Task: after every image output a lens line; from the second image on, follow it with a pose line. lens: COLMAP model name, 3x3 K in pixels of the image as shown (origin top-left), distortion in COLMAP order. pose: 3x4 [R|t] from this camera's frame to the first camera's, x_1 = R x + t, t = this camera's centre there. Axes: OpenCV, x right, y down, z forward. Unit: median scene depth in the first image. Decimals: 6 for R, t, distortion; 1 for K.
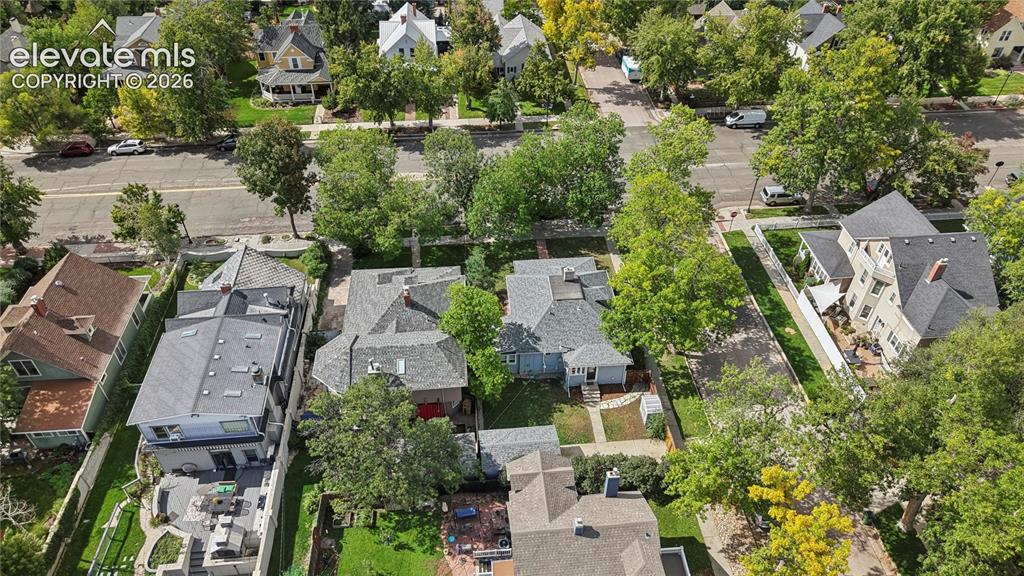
lens RADIAL K [[674.2, 0, 511.6], [0, 674.2, 293.8], [0, 0, 1]] dist [0.017343, -0.028876]
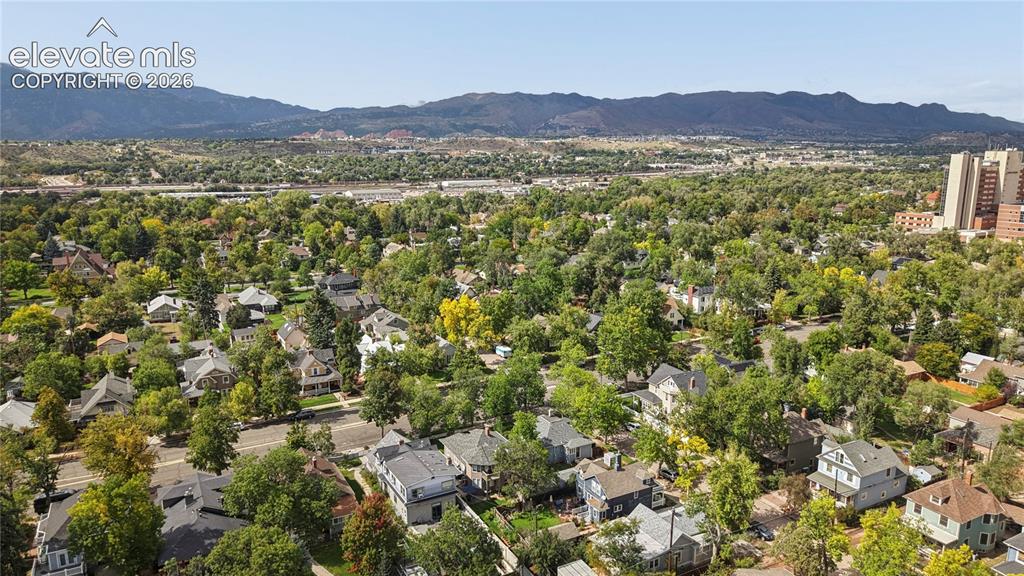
lens RADIAL K [[674.2, 0, 511.6], [0, 674.2, 293.8], [0, 0, 1]] dist [0.017343, -0.028876]
pose [[0.916270, -0.087242, 0.390945, -0.702947], [0.270154, 0.855199, -0.442326, 0.470296], [-0.295746, 0.510905, 0.807162, -0.735482]]
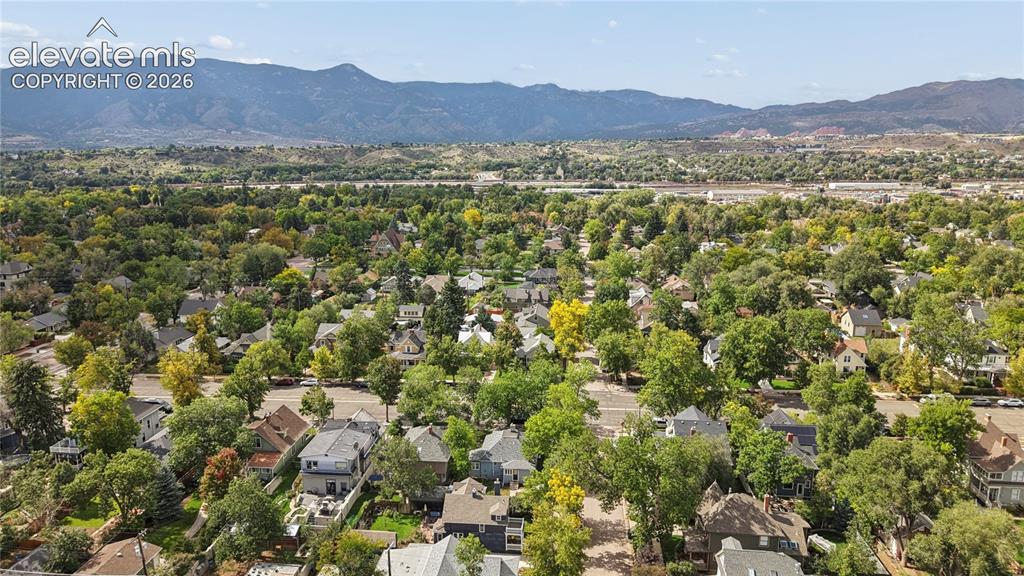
lens RADIAL K [[674.2, 0, 511.6], [0, 674.2, 293.8], [0, 0, 1]] dist [0.017343, -0.028876]
pose [[0.982960, 0.030882, -0.181209, 0.367196], [-0.117054, 0.865240, -0.487503, 0.509508], [0.141734, 0.500407, 0.854110, -0.766274]]
